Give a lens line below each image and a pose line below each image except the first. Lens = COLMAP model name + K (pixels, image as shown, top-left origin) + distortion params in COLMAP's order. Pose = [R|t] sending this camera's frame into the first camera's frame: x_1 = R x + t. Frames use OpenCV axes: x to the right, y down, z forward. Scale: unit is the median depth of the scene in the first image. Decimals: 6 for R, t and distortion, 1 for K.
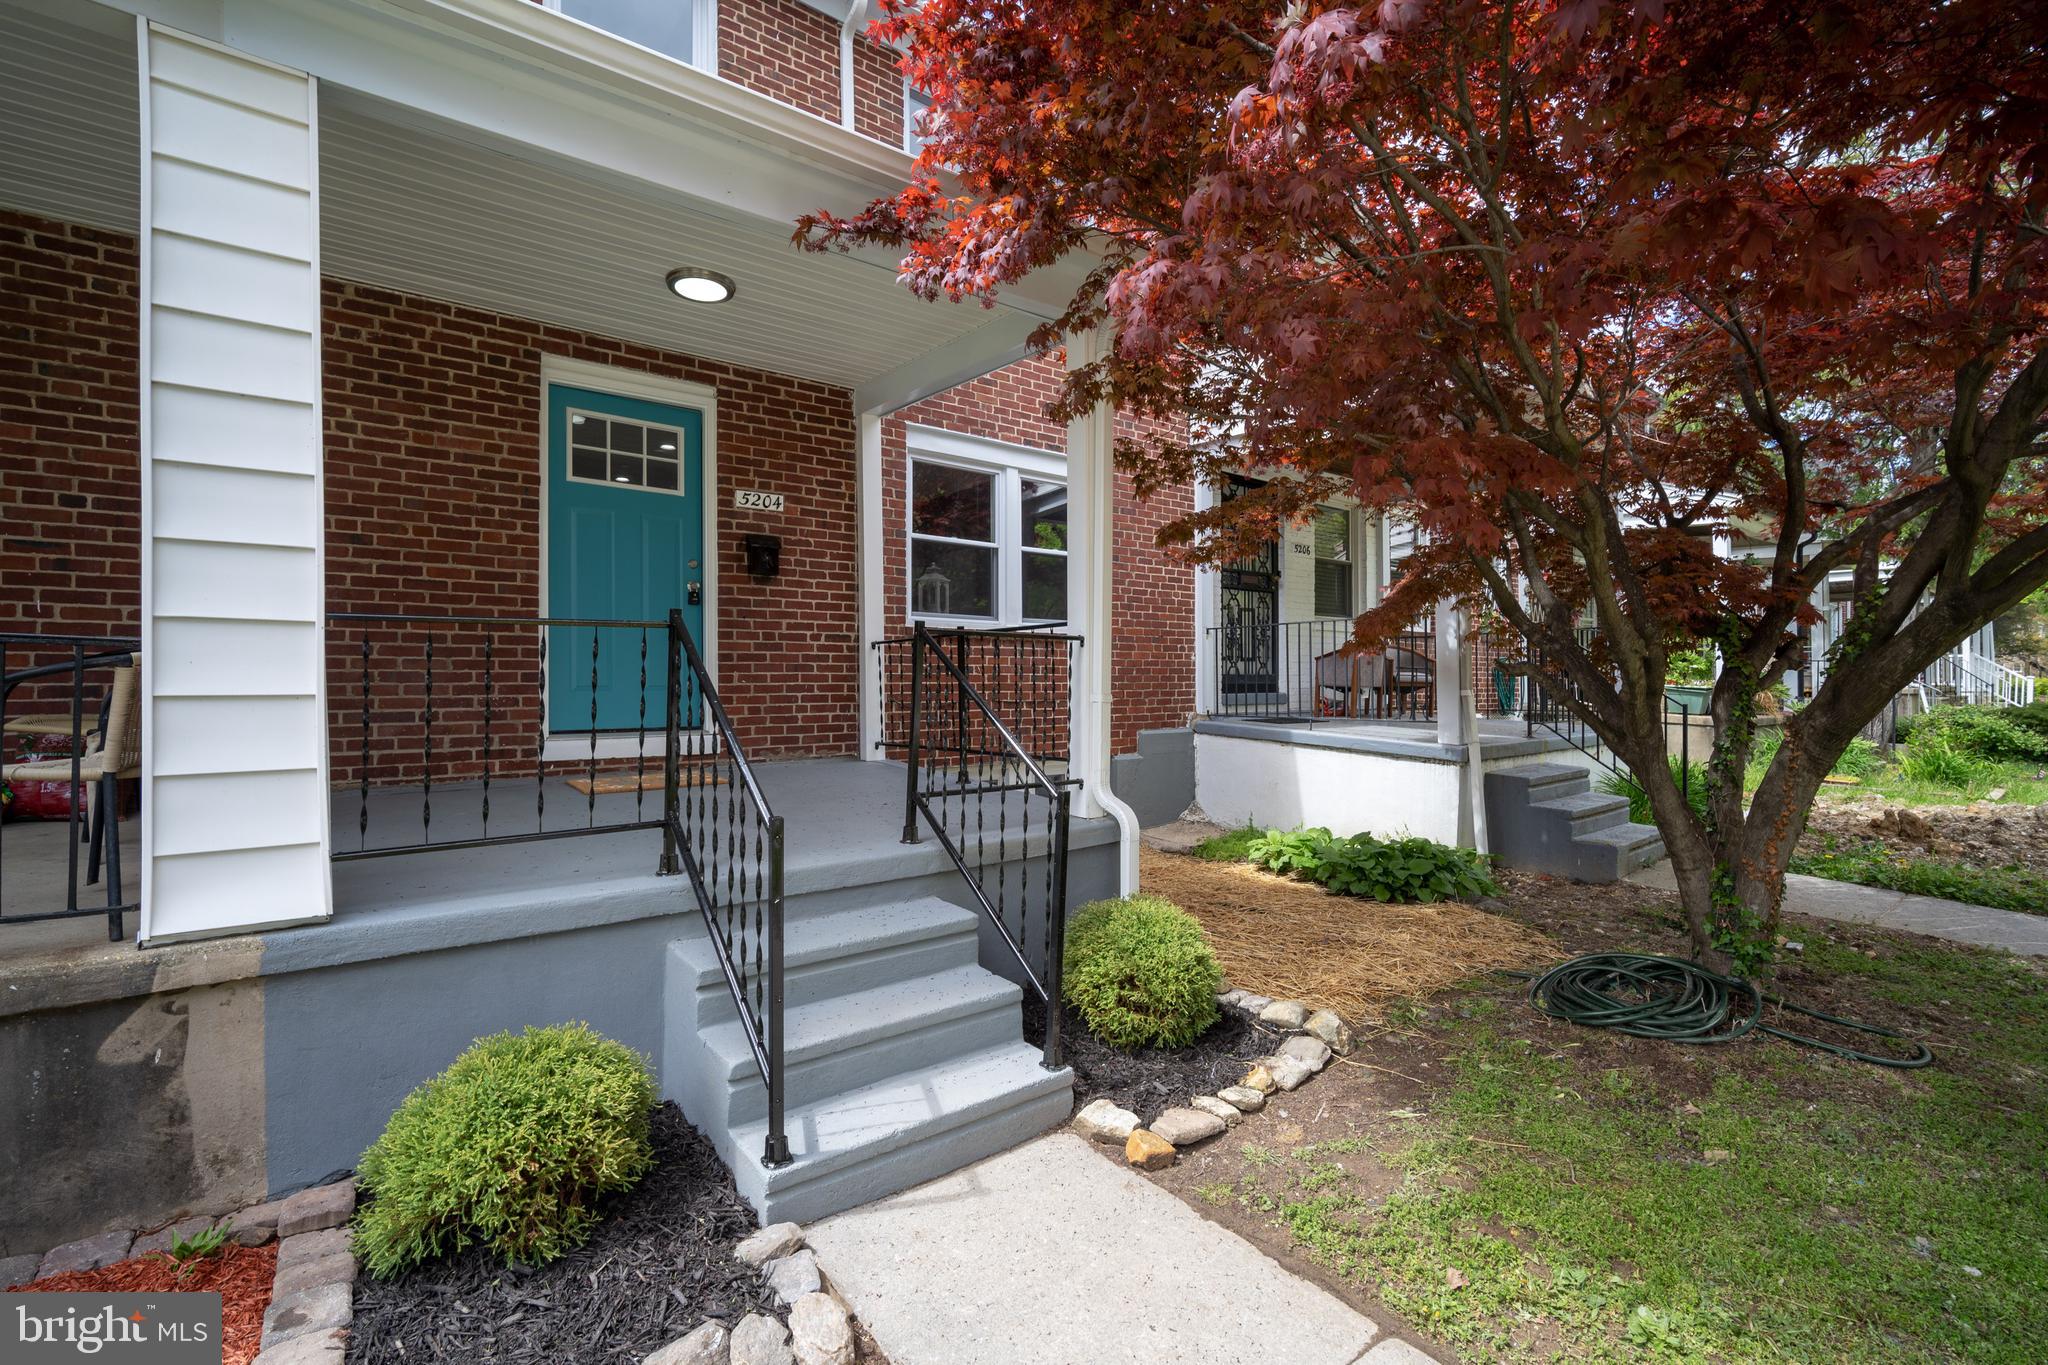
lens RADIAL K [[901.2, 0, 1024.0], [0, 901.2, 682.5], [0, 0, 1]] dist [-0.012033, 0.004966]
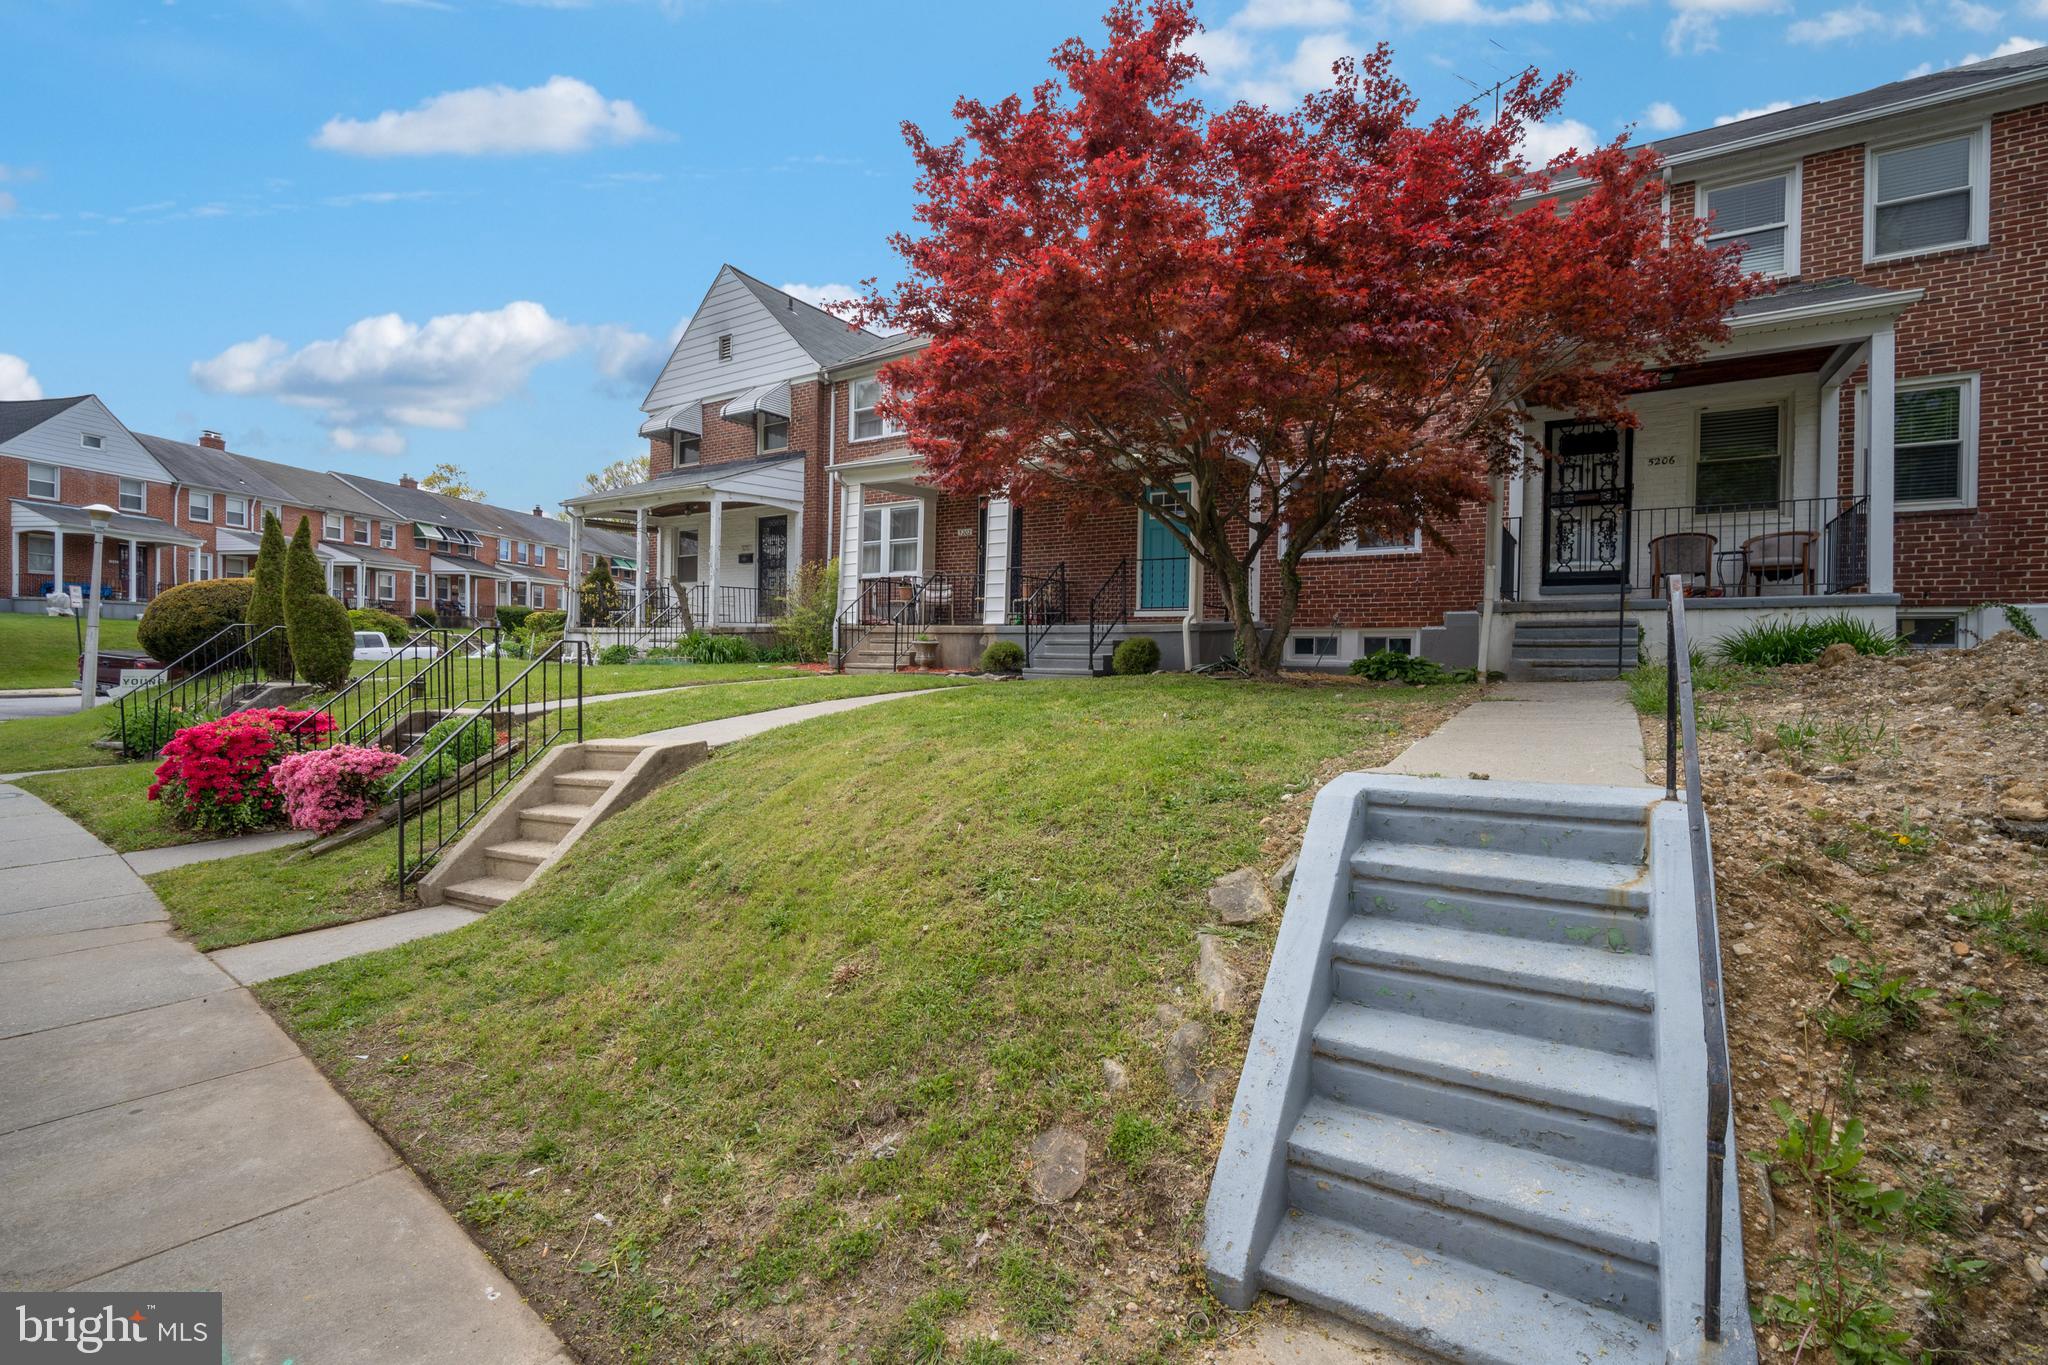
lens RADIAL K [[910.6, 0, 1020.1], [0, 910.6, 673.4], [0, 0, 1]] dist [-0.010519, 0.004696]
pose [[0.326150, 0.024783, -0.944993, 2.113023], [-0.011874, 0.999685, 0.022120, 0.206169], [0.945243, 0.004006, 0.326342, -0.331398]]
